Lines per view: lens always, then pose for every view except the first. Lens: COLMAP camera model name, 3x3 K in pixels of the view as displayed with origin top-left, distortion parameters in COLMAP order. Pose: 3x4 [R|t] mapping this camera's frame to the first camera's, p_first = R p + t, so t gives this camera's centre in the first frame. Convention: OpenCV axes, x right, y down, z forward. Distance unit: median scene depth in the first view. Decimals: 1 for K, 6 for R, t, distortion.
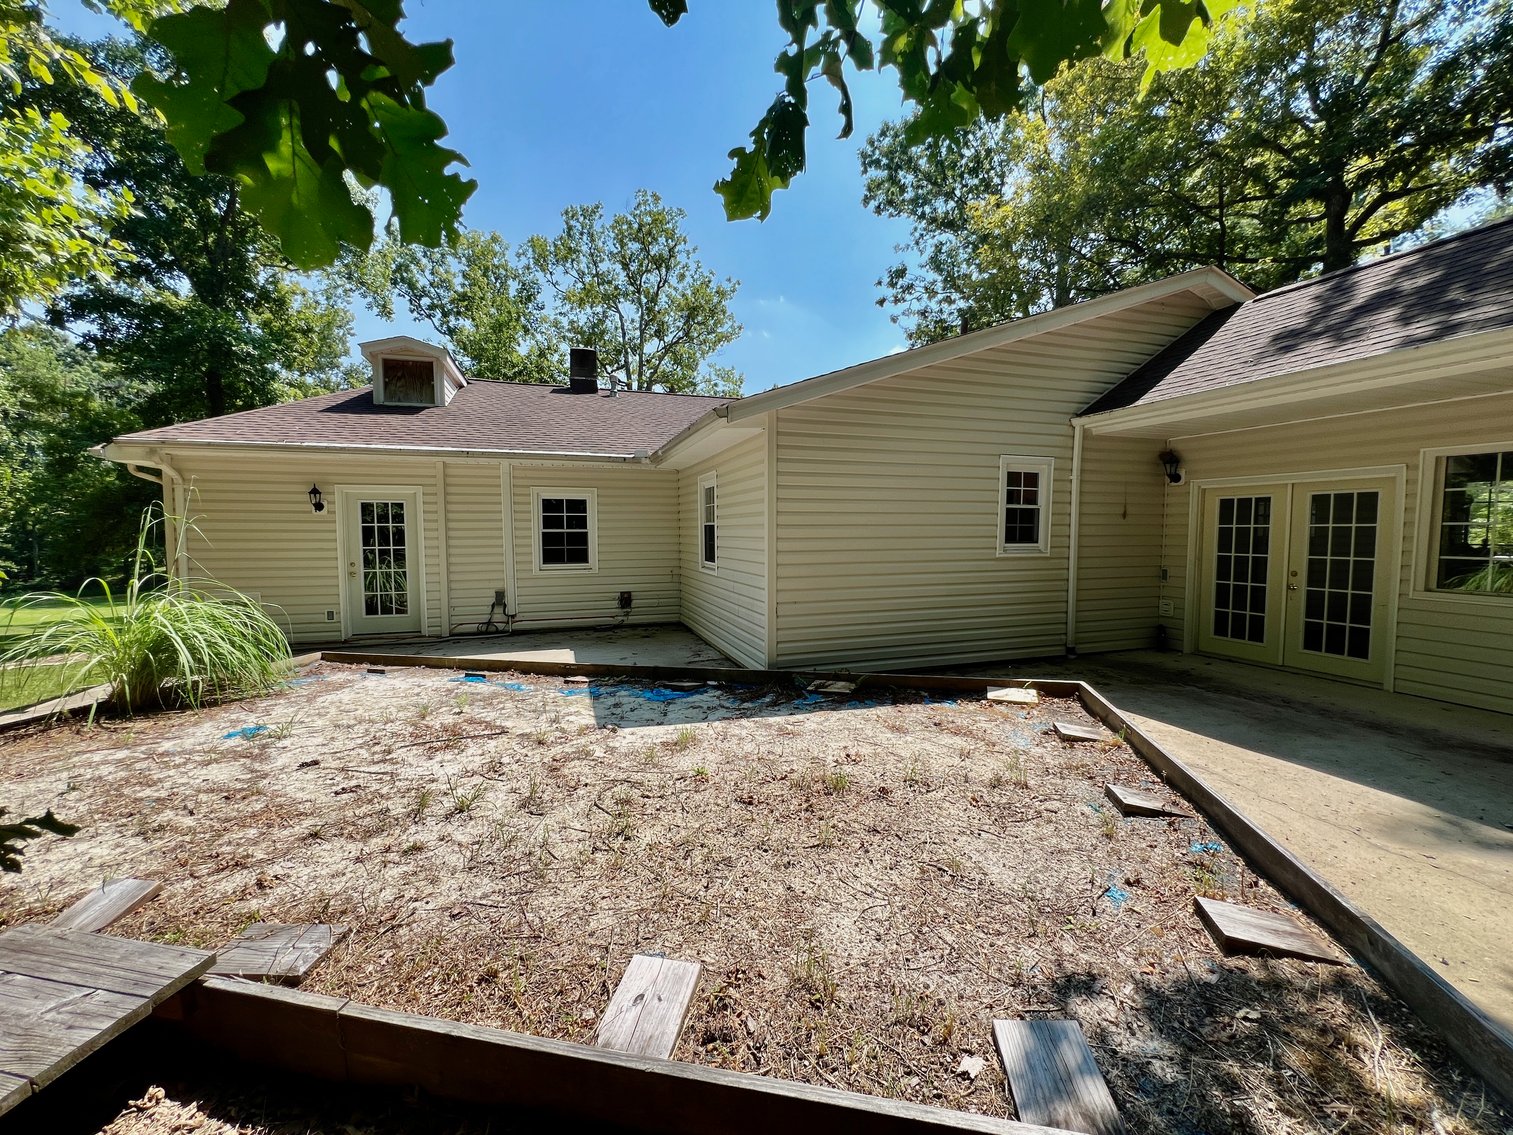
lens RADIAL K [[611.0, 0, 757.8], [0, 611.0, 566.7], [0, 0, 1]] dist [-0.001723, 0.000847]
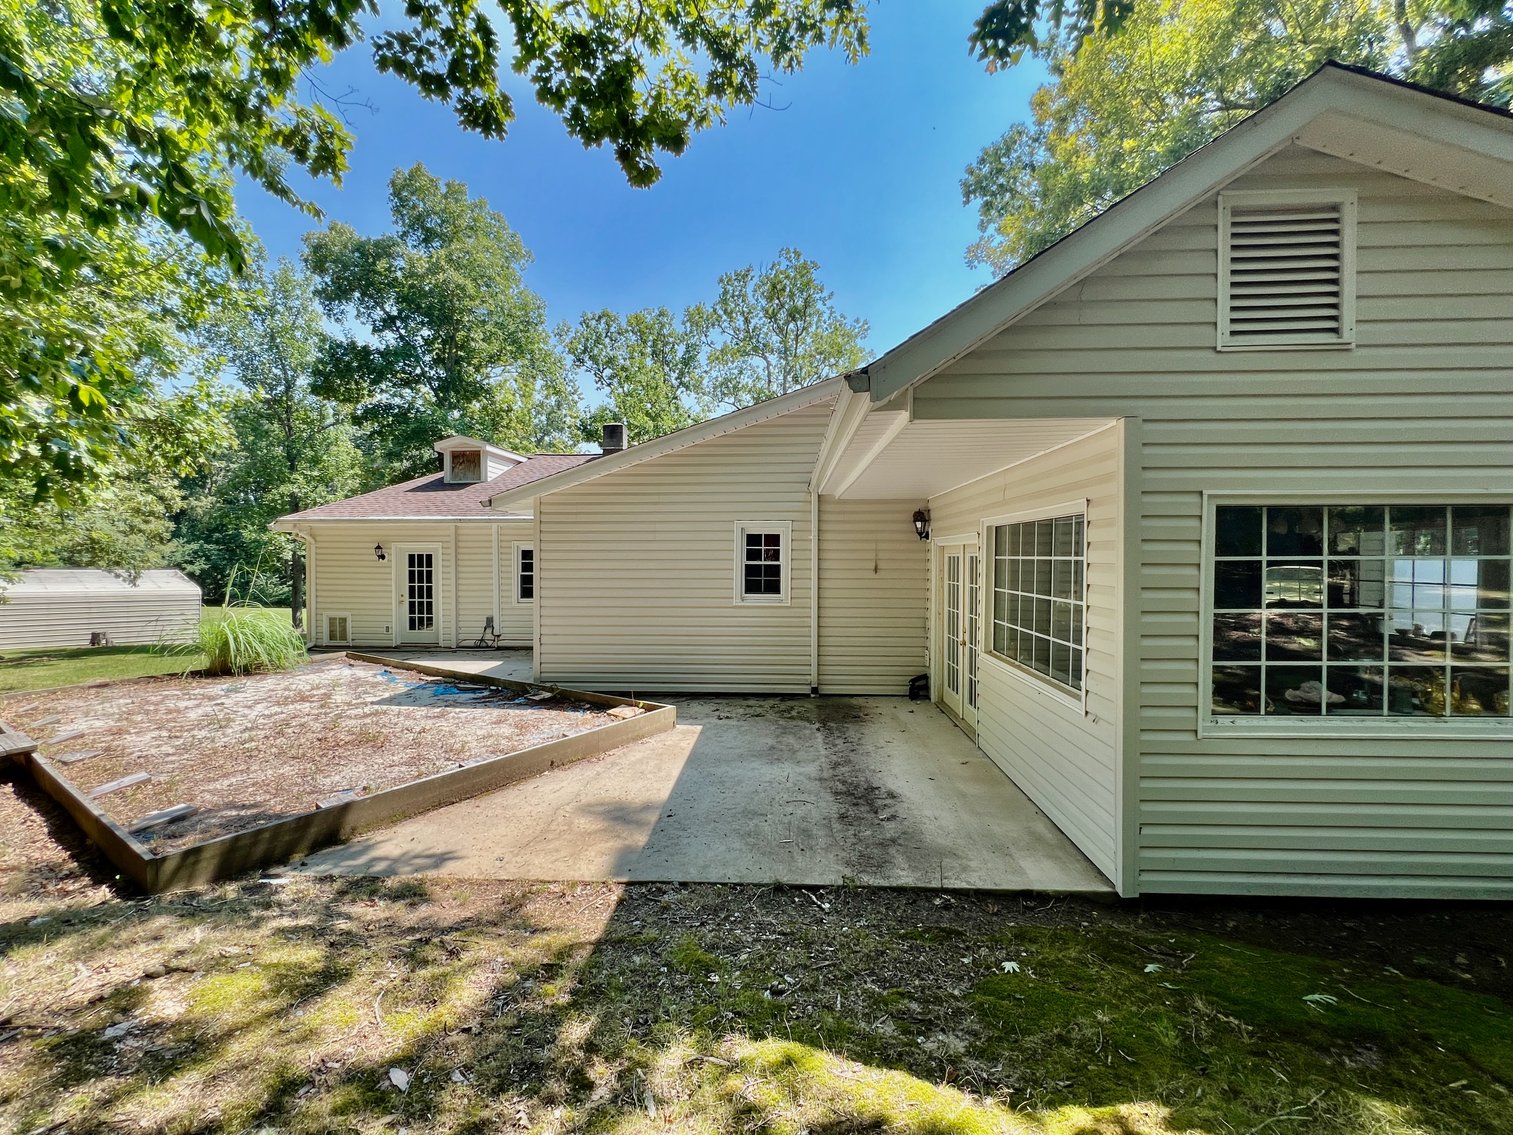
lens RADIAL K [[629.8, 0, 754.6], [0, 629.8, 577.7], [0, 0, 1]] dist [-0.007026, 0.000488]
pose [[0.929472, 0.015379, -0.368572, 0.935979], [-0.027178, 0.999270, -0.026841, -0.039991], [0.367890, 0.034965, 0.929212, -0.138335]]
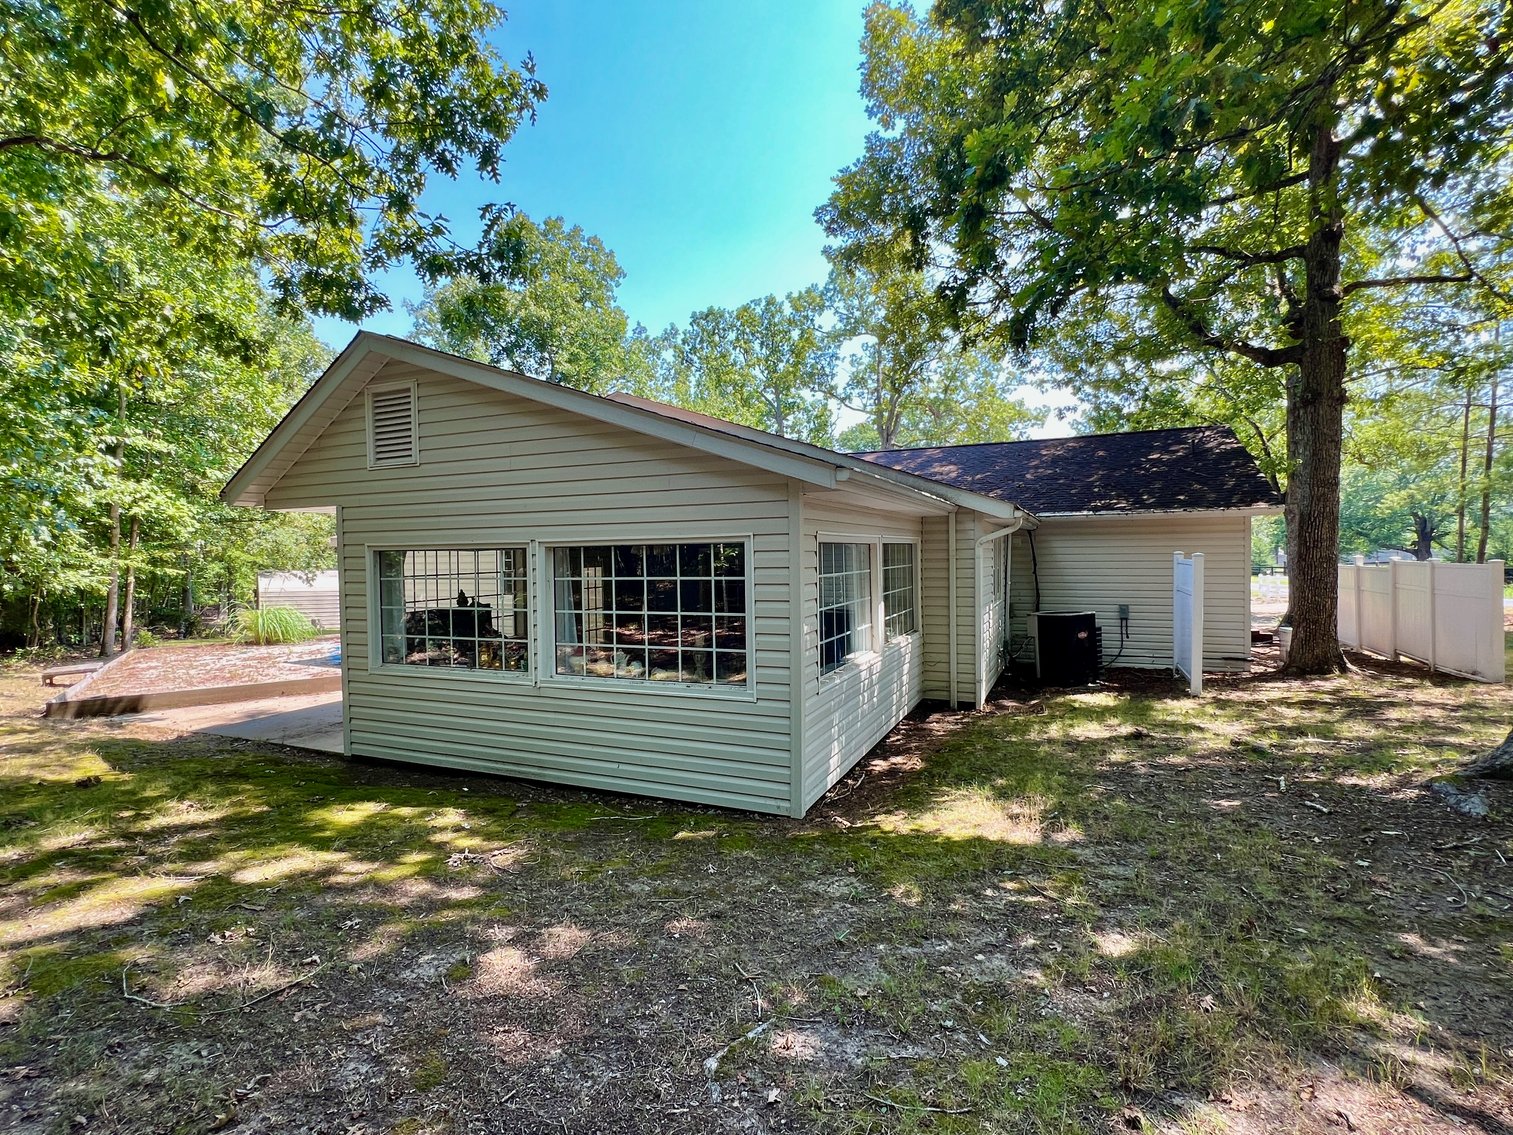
lens RADIAL K [[746.0, 0, 757.1], [0, 746.0, 569.2], [0, 0, 1]] dist [0.006734, 0.000700]
pose [[0.724993, 0.011209, -0.688665, 2.436841], [-0.036103, 0.999111, -0.021745, -0.094247], [0.687809, 0.040628, 0.724753, 0.062832]]
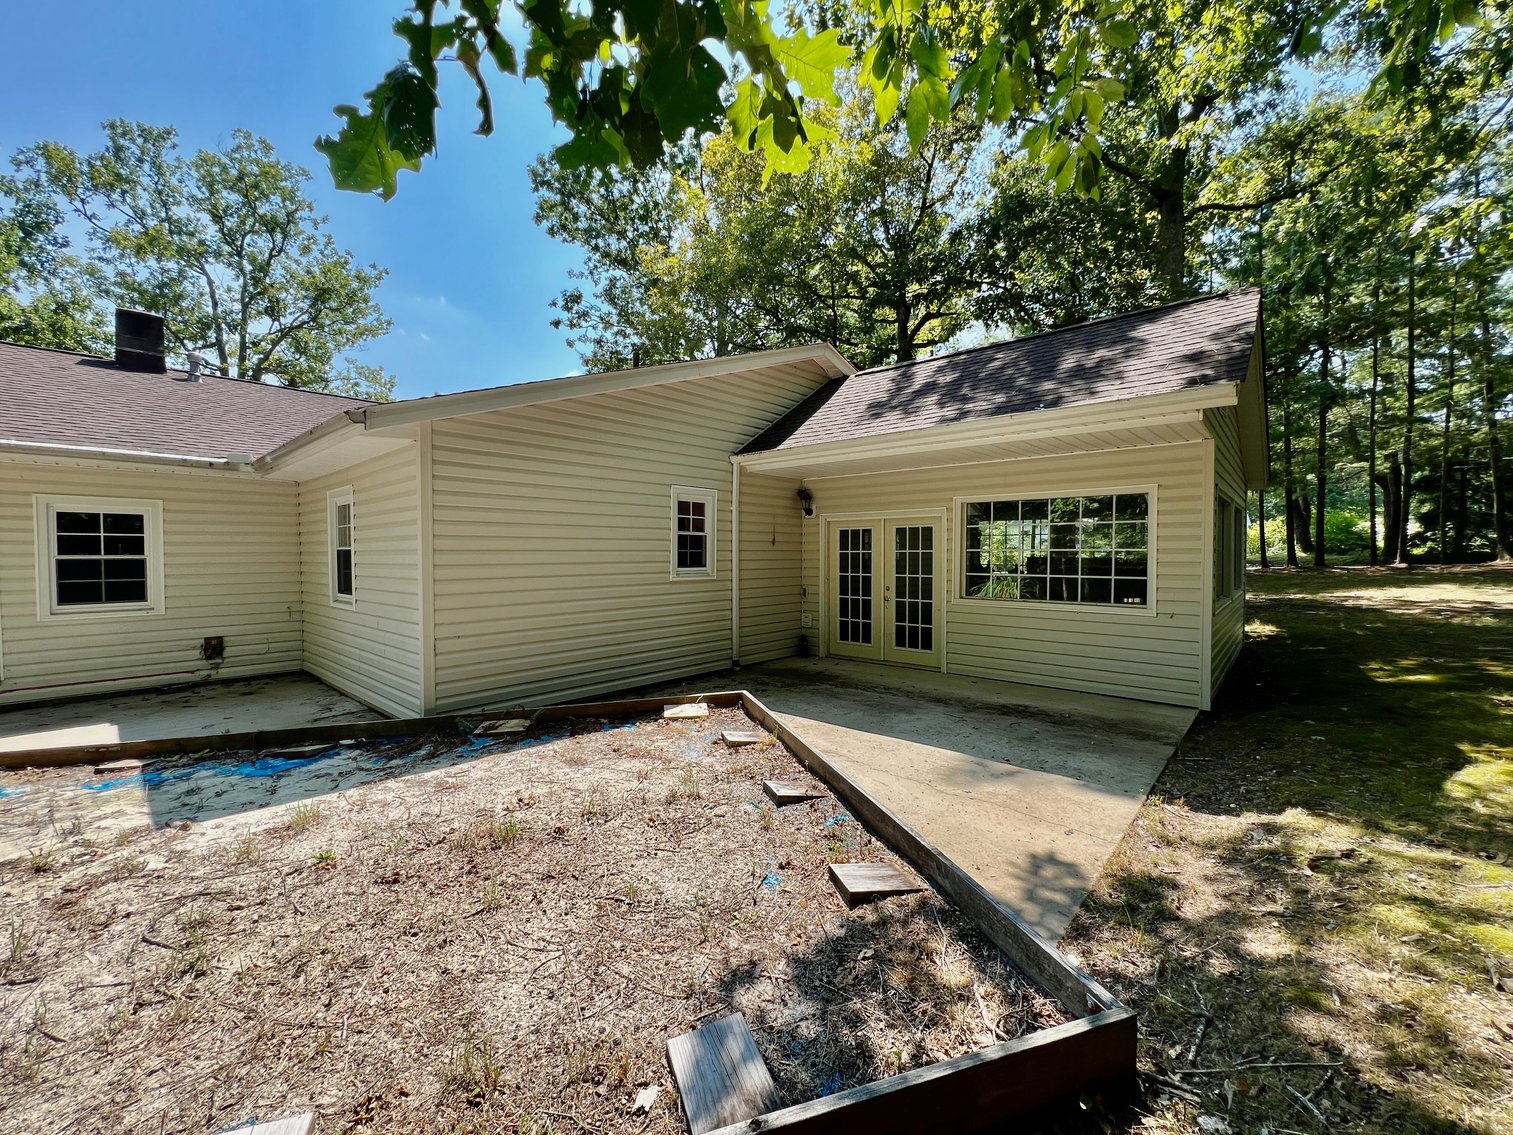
lens RADIAL K [[611.0, 0, 758.8], [0, 611.0, 566.5], [0, 0, 1]] dist [-0.001723, 0.000847]
pose [[0.872515, -0.011031, 0.488462, 0.009349], [0.031156, 0.998967, -0.033093, -0.000741], [-0.487592, 0.044093, 0.871957, 0.003225]]
